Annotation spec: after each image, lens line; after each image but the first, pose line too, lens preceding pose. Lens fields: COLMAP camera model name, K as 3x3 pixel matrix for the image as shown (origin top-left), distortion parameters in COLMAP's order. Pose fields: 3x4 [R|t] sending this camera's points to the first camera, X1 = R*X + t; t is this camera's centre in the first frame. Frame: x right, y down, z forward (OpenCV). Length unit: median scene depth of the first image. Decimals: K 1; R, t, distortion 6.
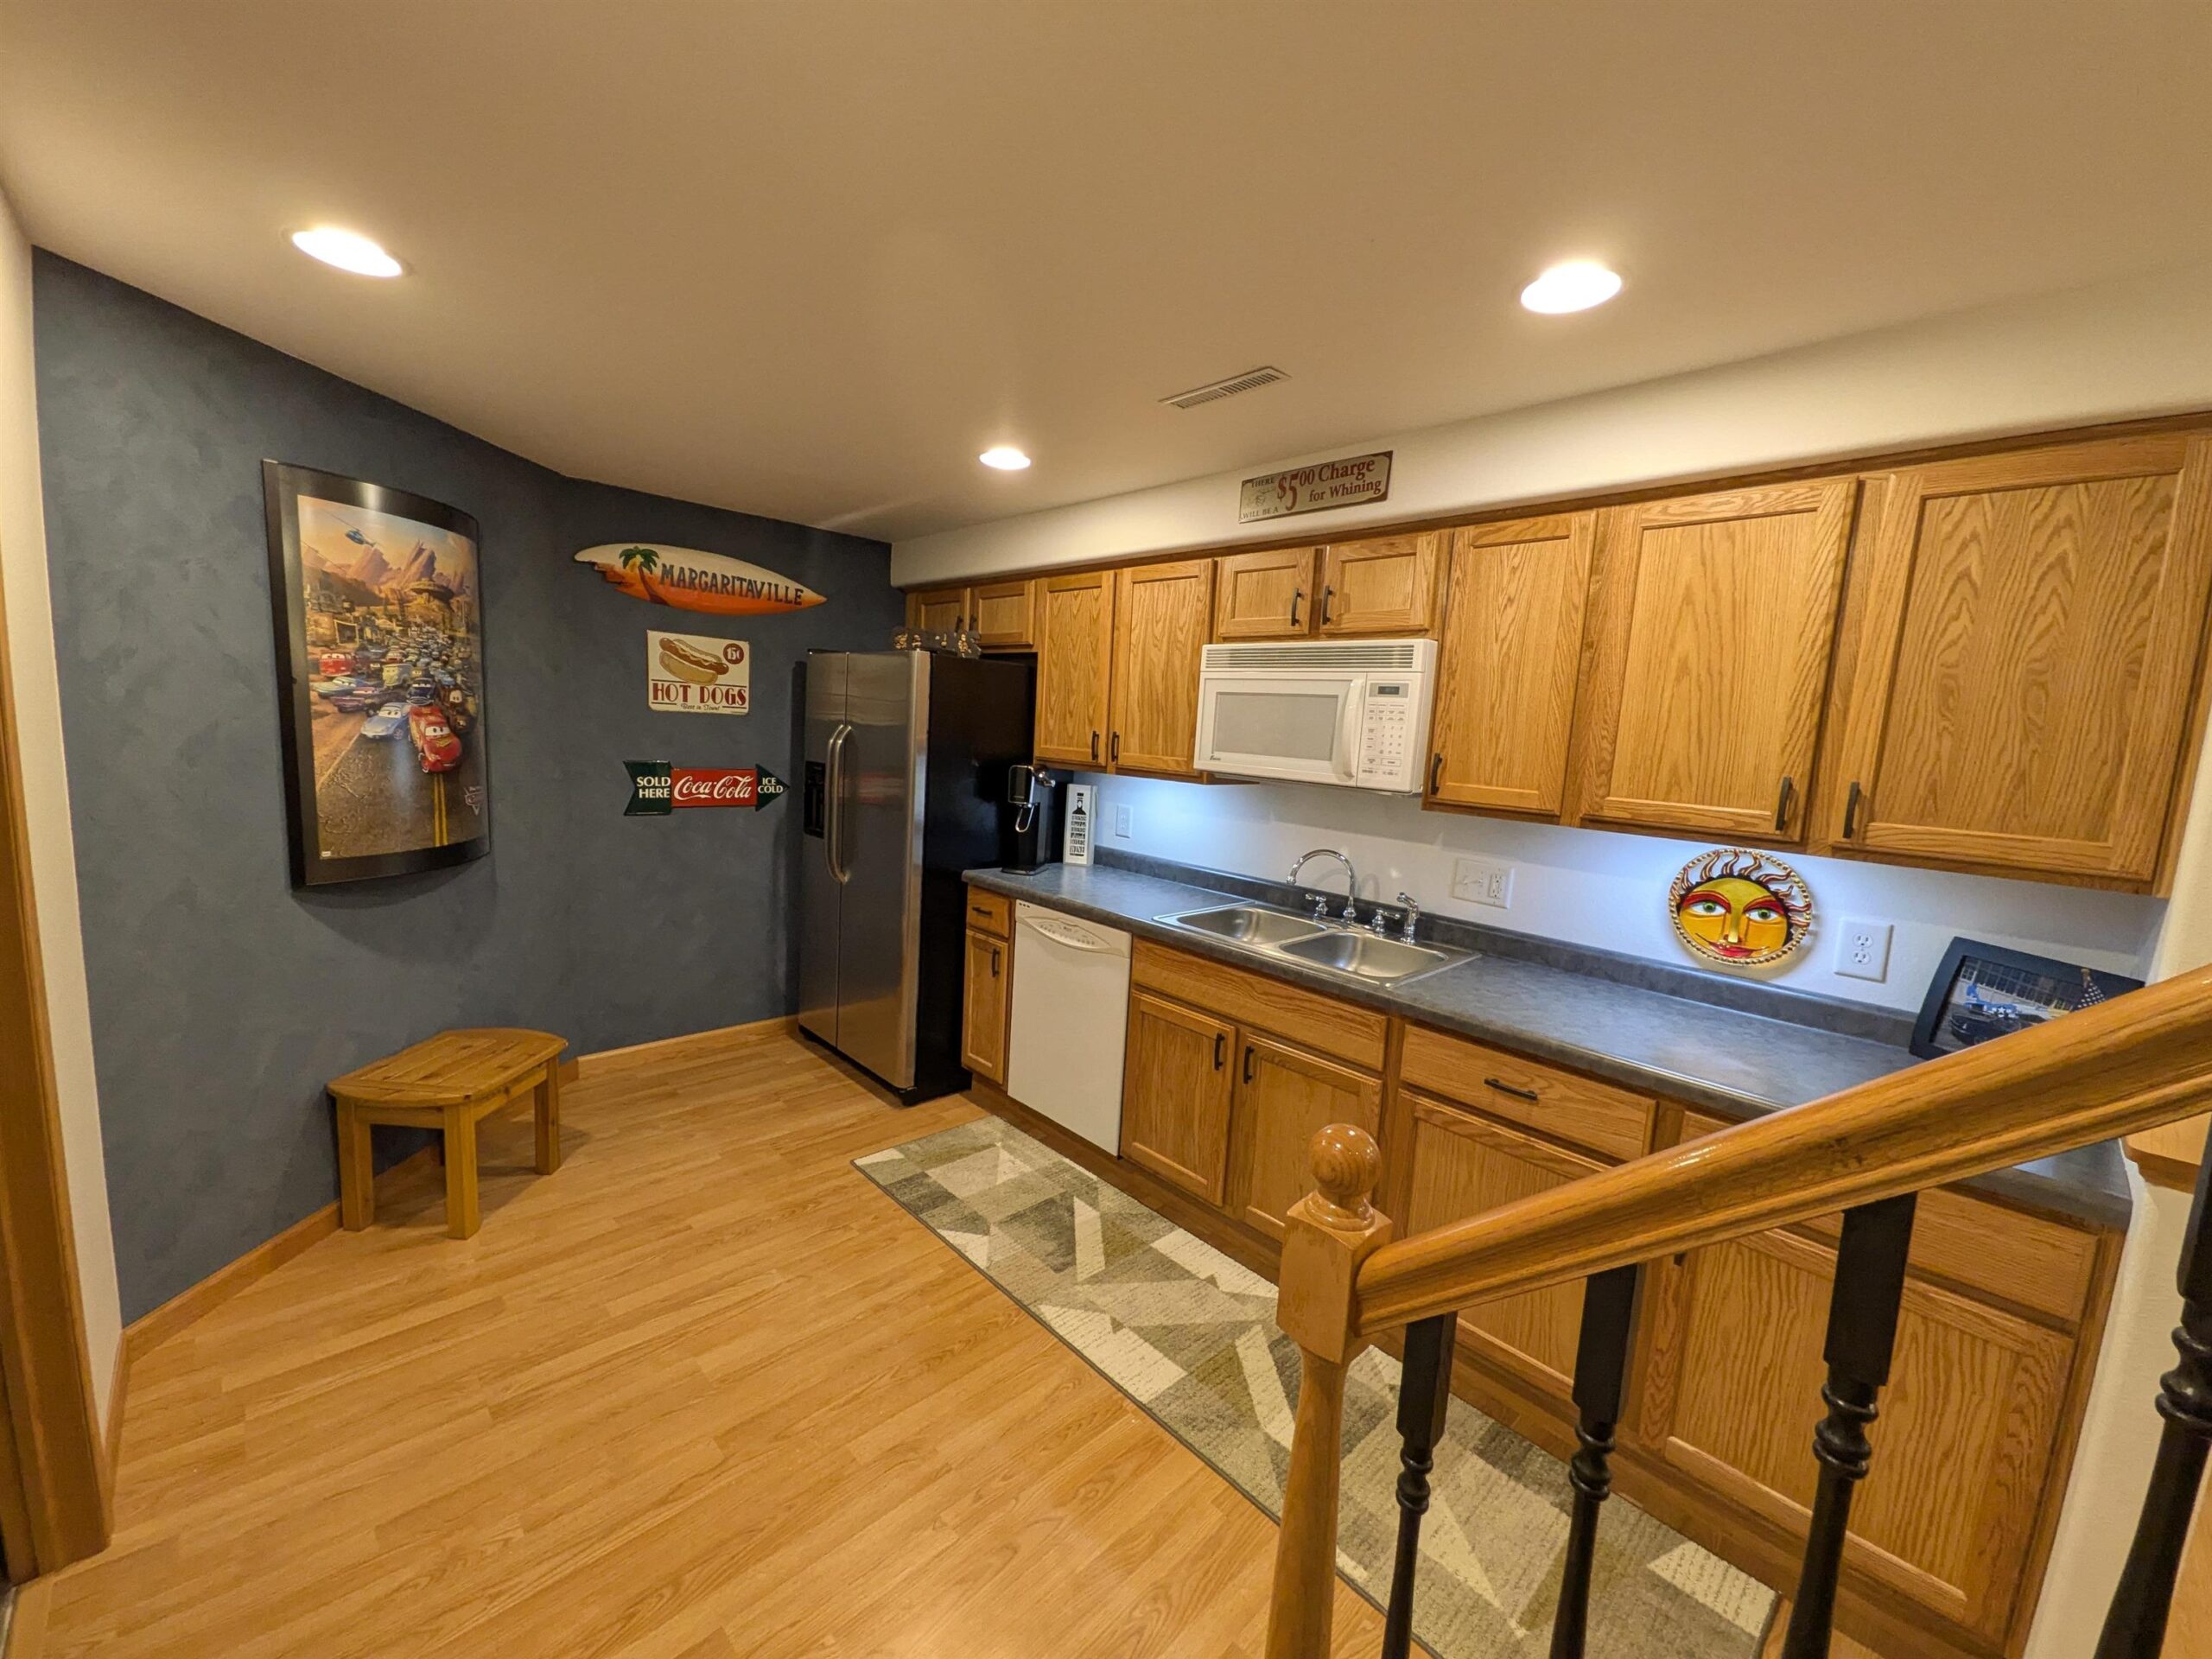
lens RADIAL K [[842.9, 0, 1113.0], [0, 842.9, 825.8], [0, 0, 1]] dist [0.000167, 0.000037]
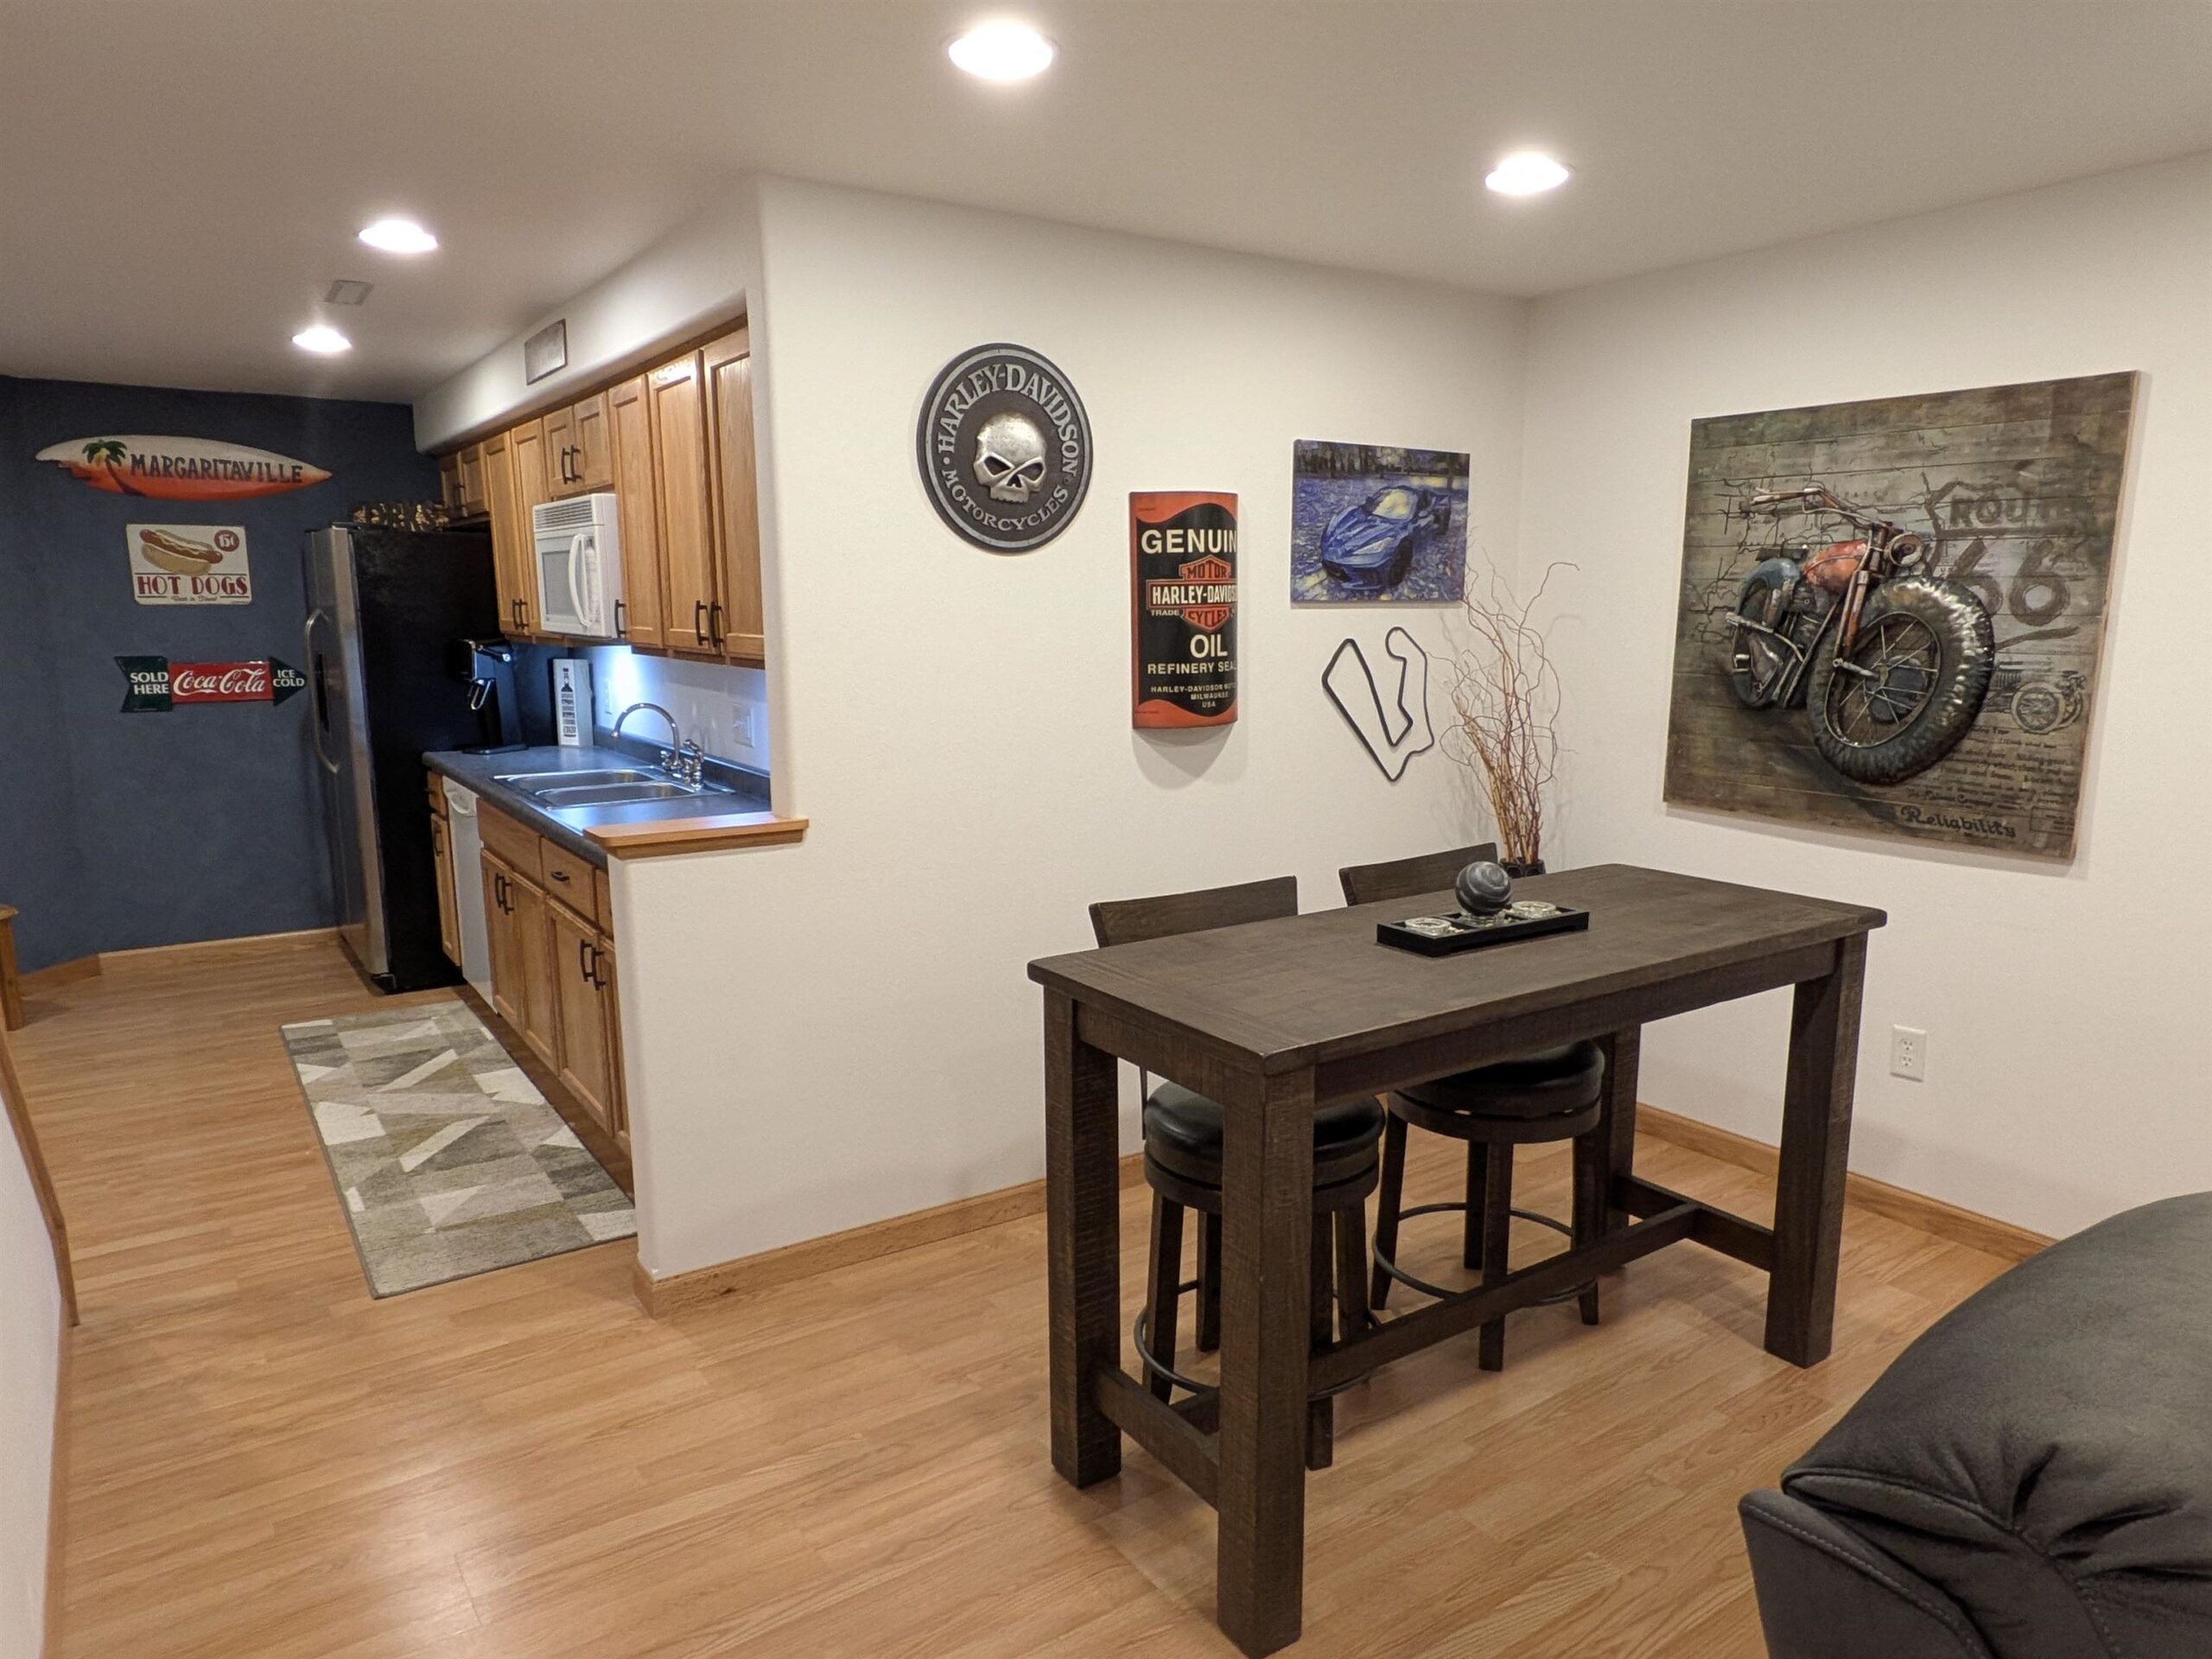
lens RADIAL K [[1401.0, 0, 1154.6], [0, 1401.0, 852.1], [0, 0, 1]] dist [0.004621, -0.001332]
pose [[0.986437, -0.029648, -0.161442, 0.879873], [0.038873, 0.997769, 0.054283, 0.108781], [0.159473, -0.059822, 0.985388, -0.446956]]
